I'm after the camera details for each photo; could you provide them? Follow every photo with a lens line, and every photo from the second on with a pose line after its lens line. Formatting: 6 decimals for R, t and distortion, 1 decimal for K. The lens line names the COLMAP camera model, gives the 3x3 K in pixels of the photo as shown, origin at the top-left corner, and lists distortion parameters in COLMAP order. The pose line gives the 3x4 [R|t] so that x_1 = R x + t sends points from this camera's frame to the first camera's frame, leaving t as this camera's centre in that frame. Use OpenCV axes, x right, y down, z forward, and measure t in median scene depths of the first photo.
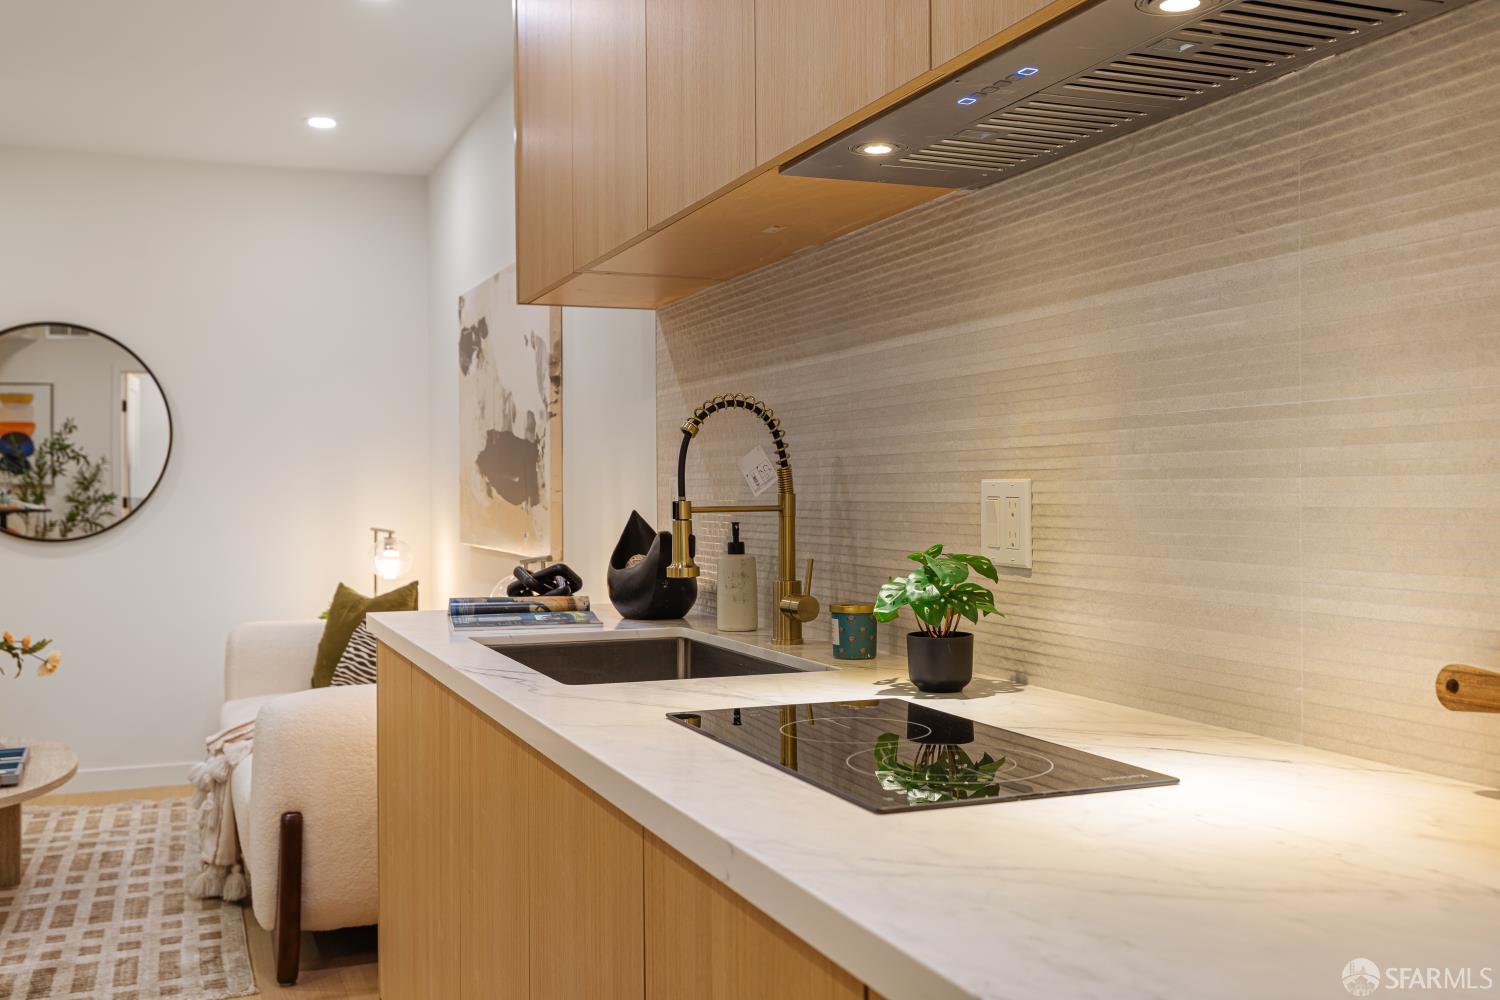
lens RADIAL K [[1495.0, 0, 667.0], [0, 1495.0, 483.5], [0, 0, 1]] dist [0.033700, 0.006530]
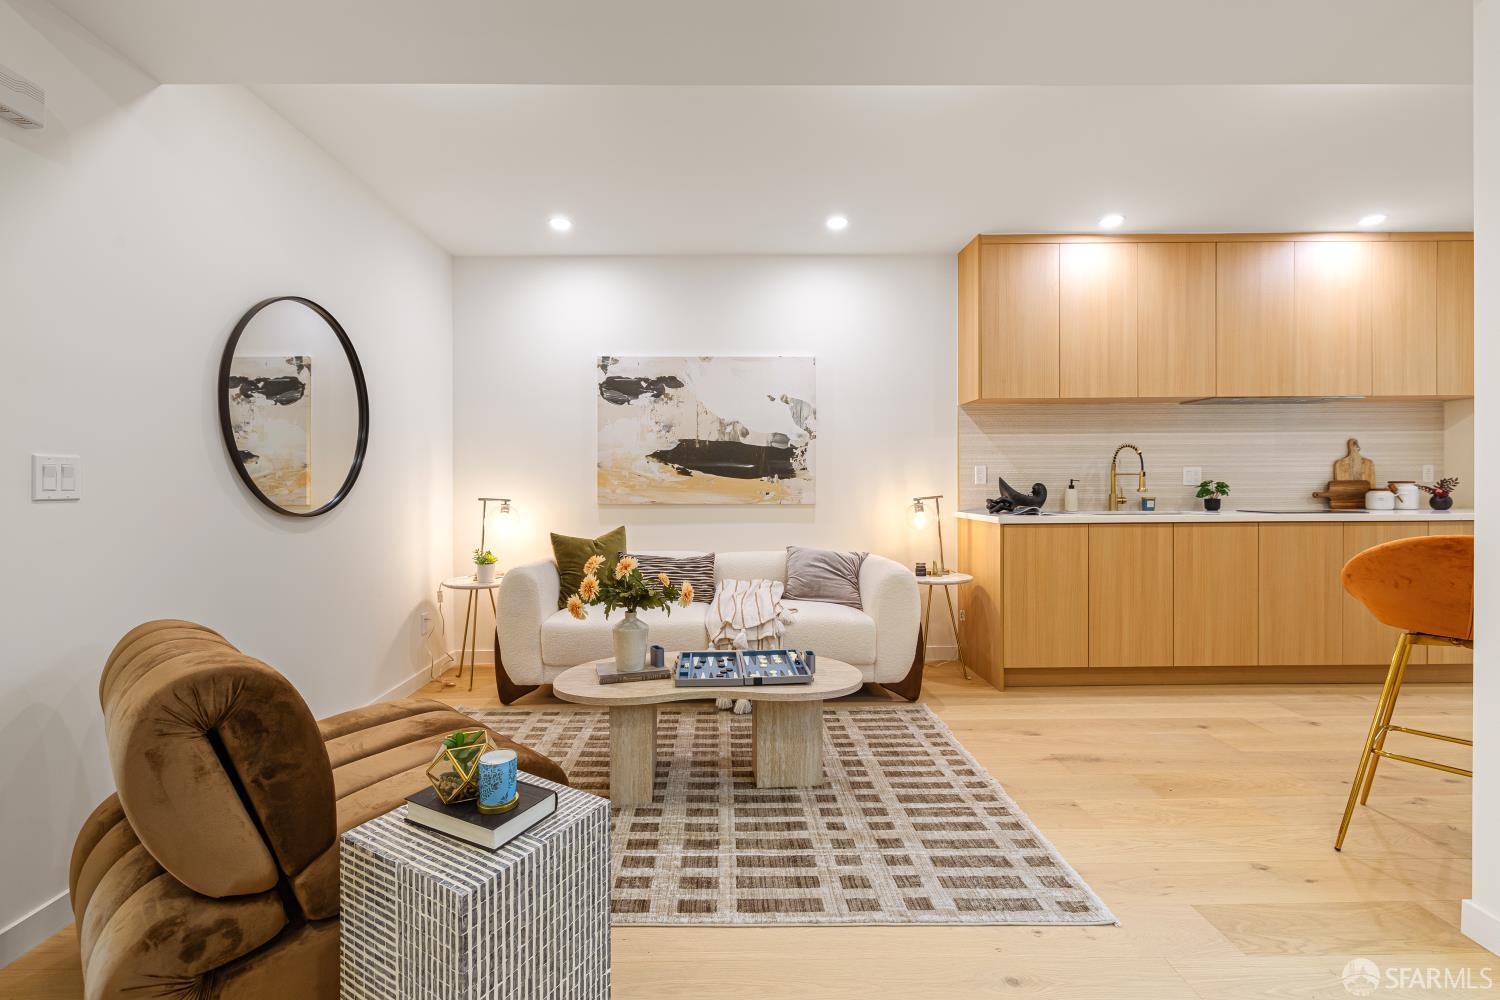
lens RADIAL K [[686.0, 0, 743.7], [0, 686.0, 485.6], [0, 0, 1]] dist [0.001768, 0.000238]
pose [[0.295171, 0.003549, 0.955438, -2.177334], [0.000608, 0.999992, -0.003902, 0.059711], [-0.955444, 0.001732, 0.295166, 1.646030]]
